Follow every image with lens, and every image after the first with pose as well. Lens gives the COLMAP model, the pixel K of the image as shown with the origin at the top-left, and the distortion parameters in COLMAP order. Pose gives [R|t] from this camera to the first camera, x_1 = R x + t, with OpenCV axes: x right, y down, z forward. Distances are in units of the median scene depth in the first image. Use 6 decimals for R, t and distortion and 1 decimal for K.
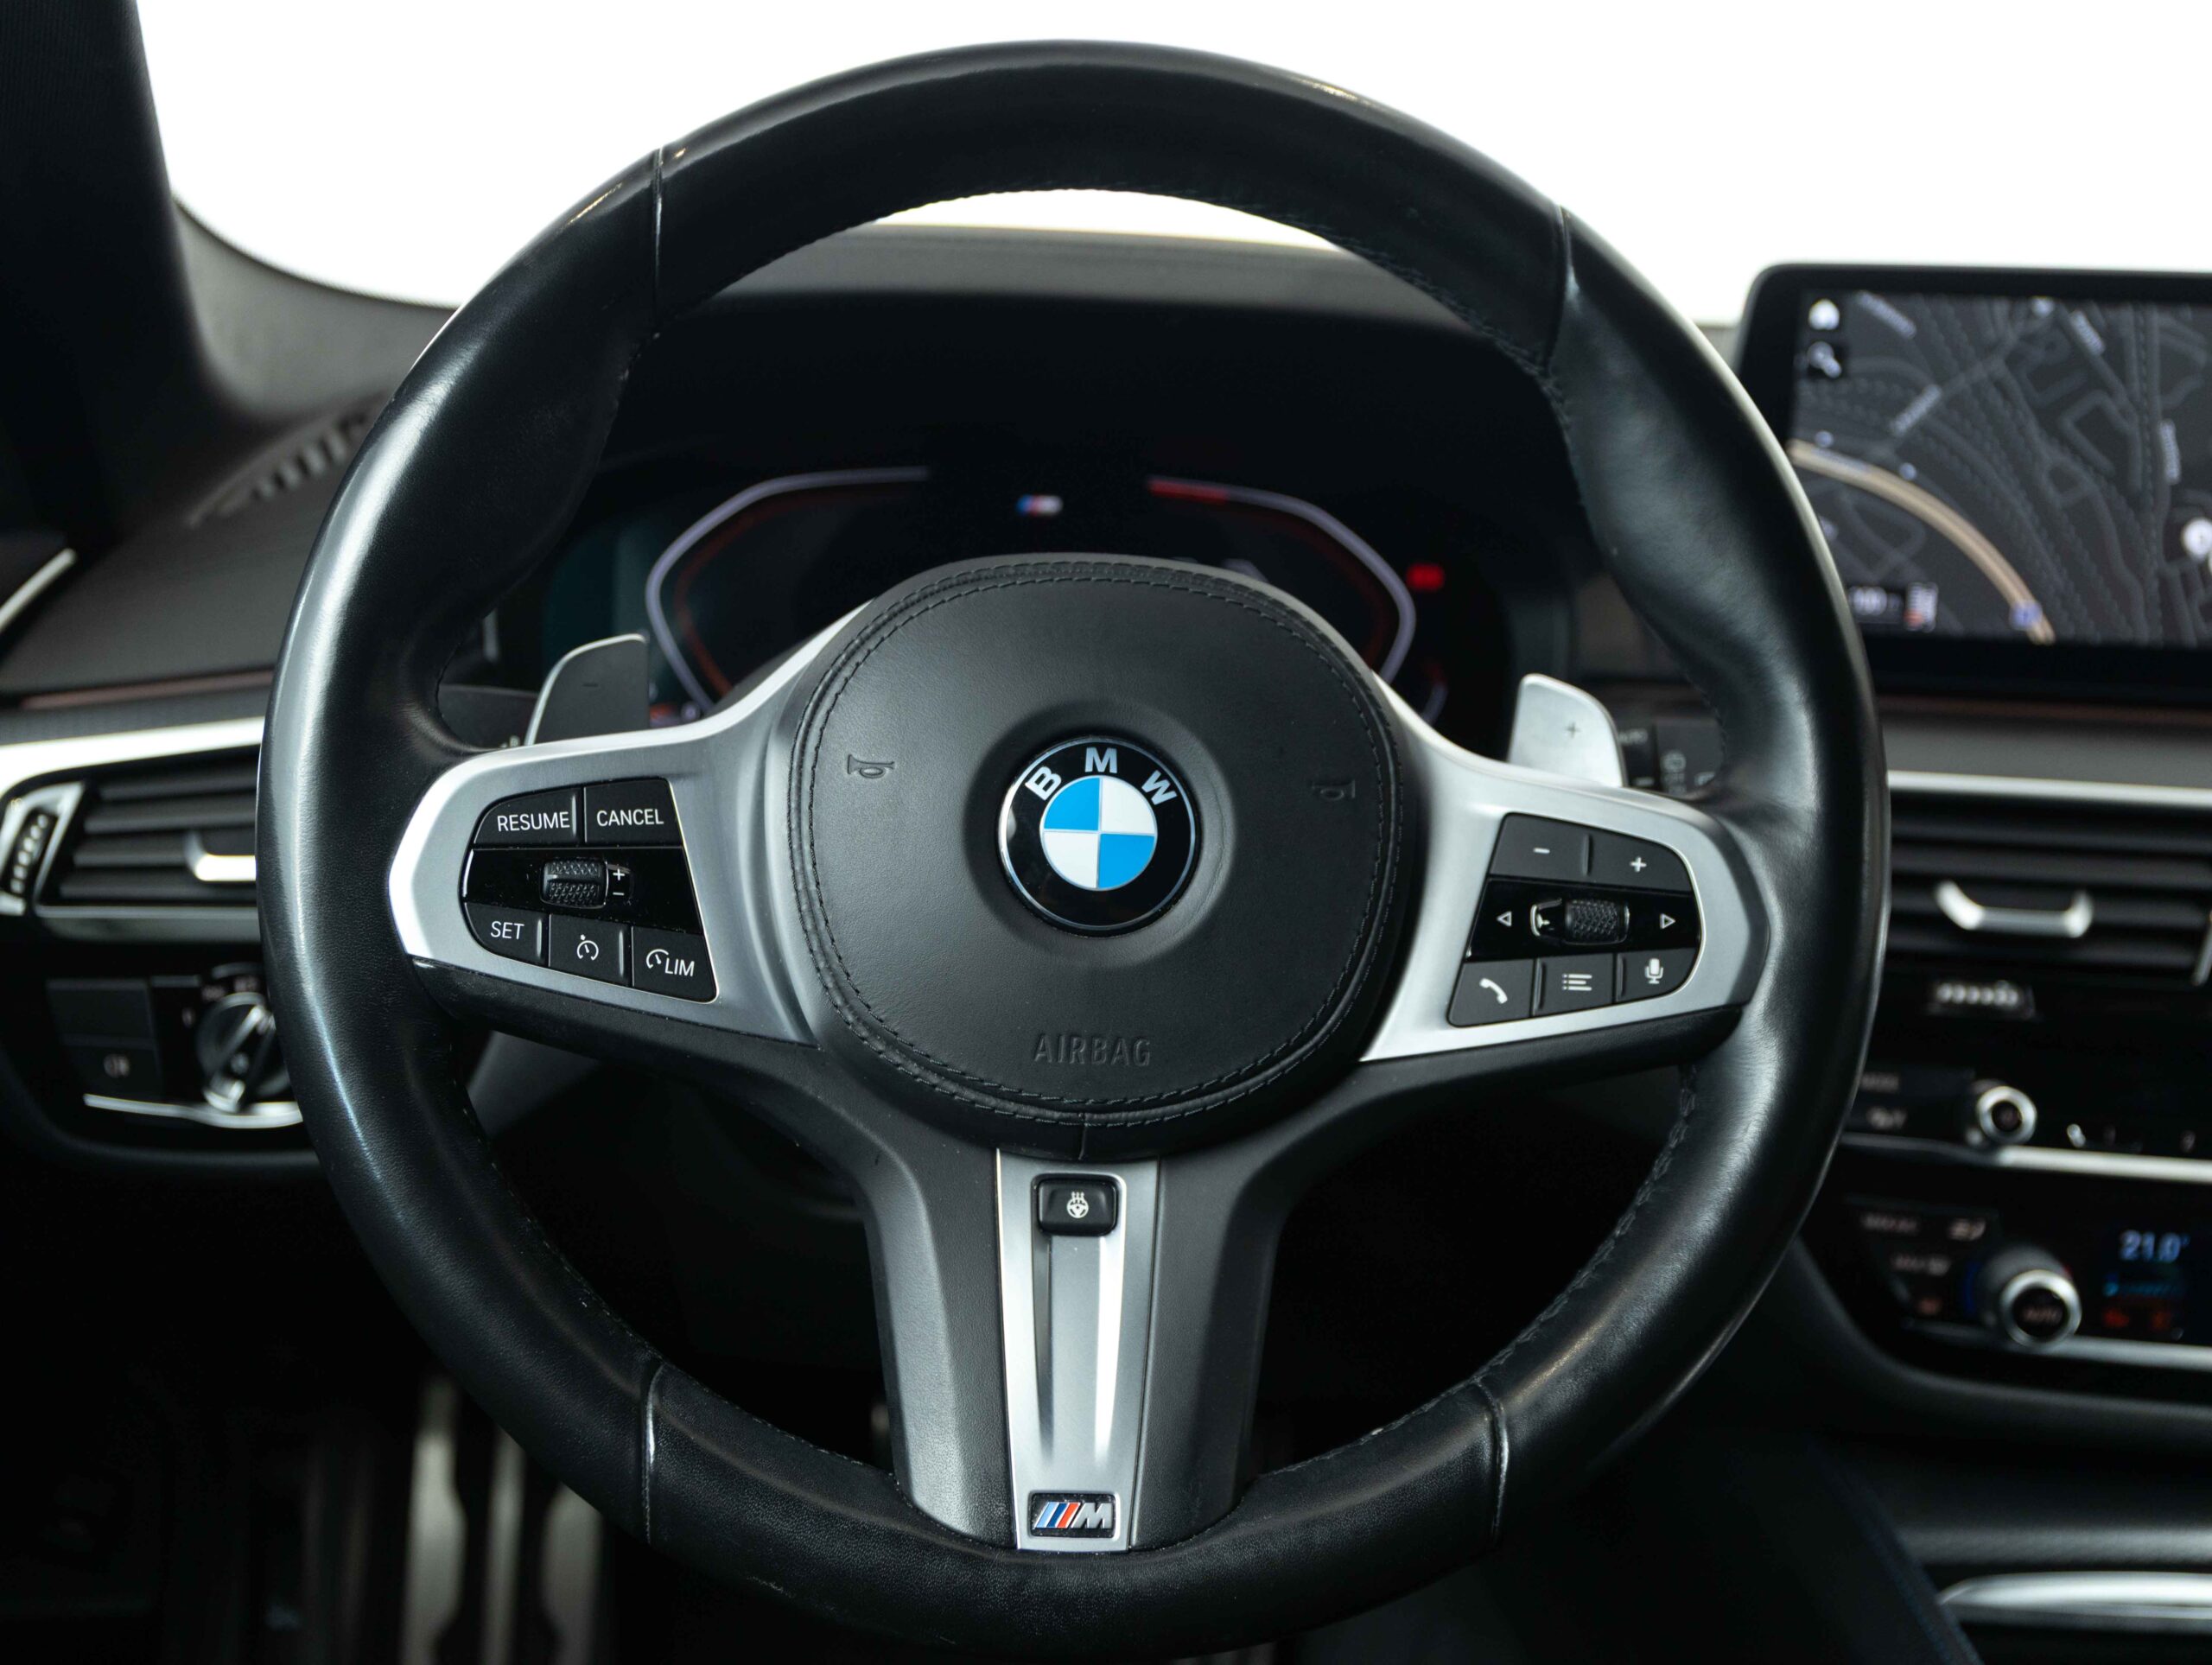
lens RADIAL K [[2320.7, 0, 1119.2], [0, 2320.7, 820.7], [0, 0, 1]] dist [0.042200, 0.000000]
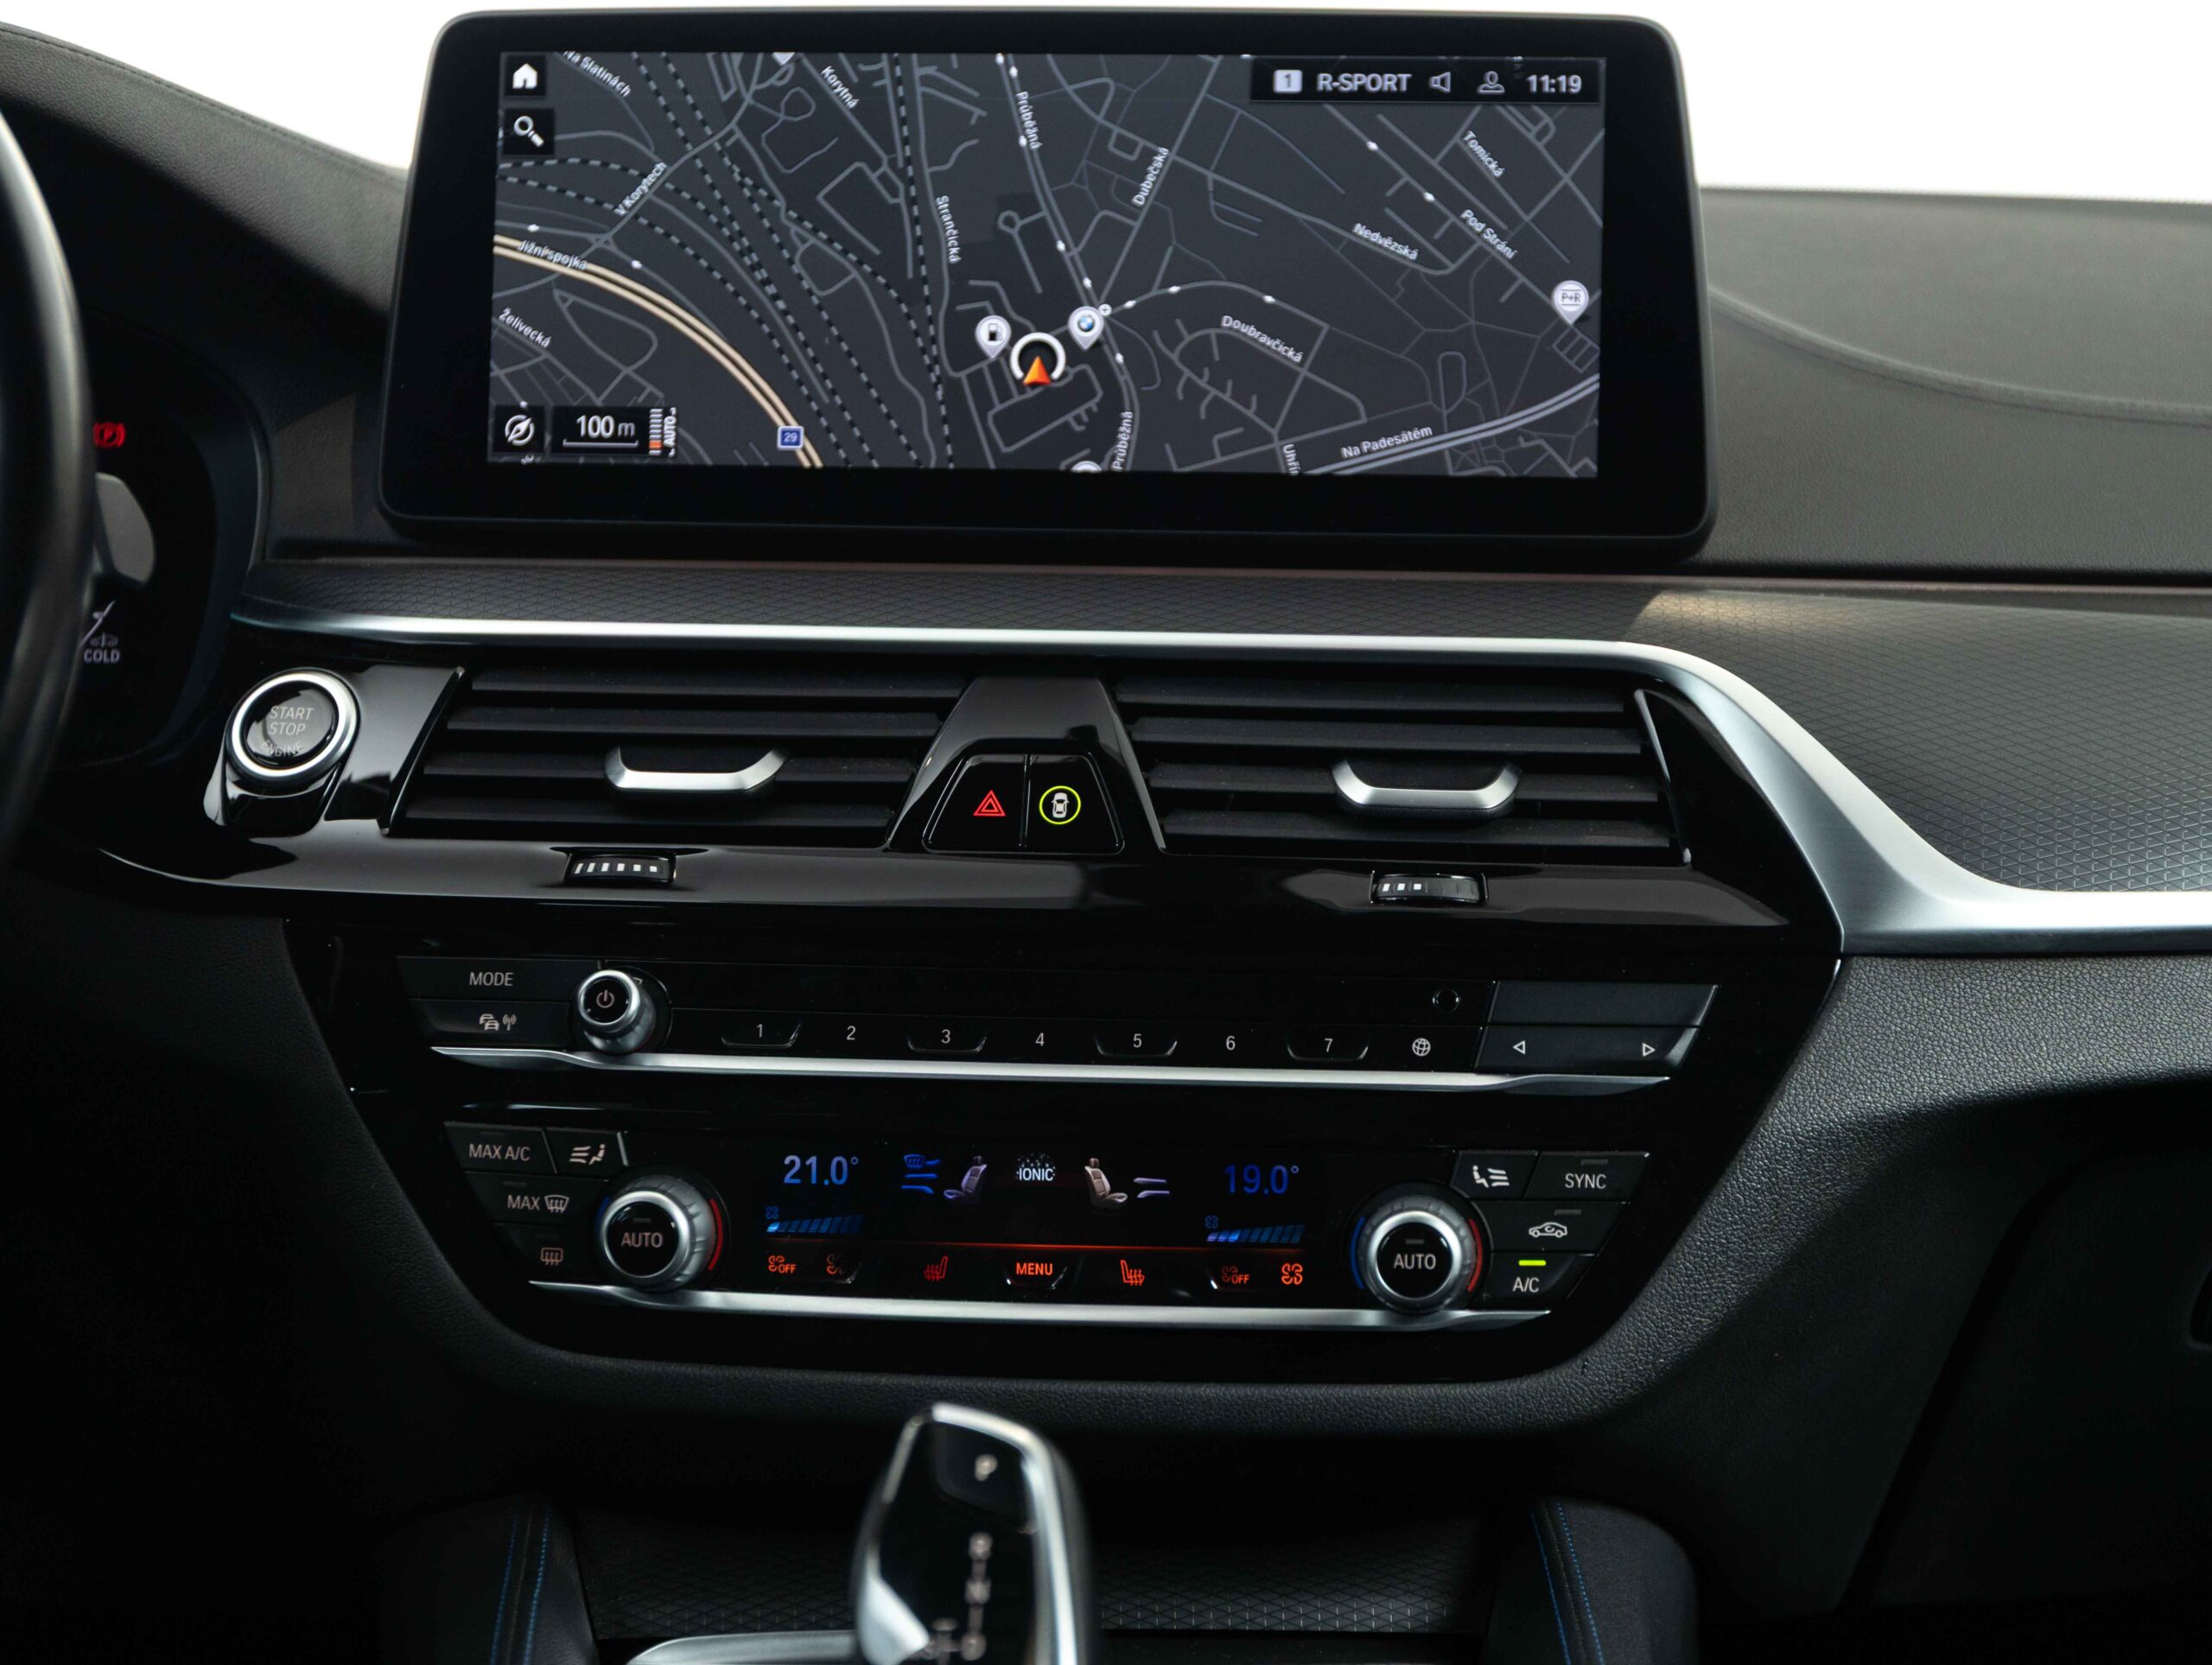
lens RADIAL K [[4637.4, 0, 1095.7], [0, 4637.4, 839.6], [0, 0, 1]] dist [-0.018925, 0.000000]
pose [[0.998581, -0.026874, -0.045977, 0.792673], [0.019572, 0.988112, -0.152488, 0.406286], [0.049529, 0.151372, 0.987235, -0.736692]]
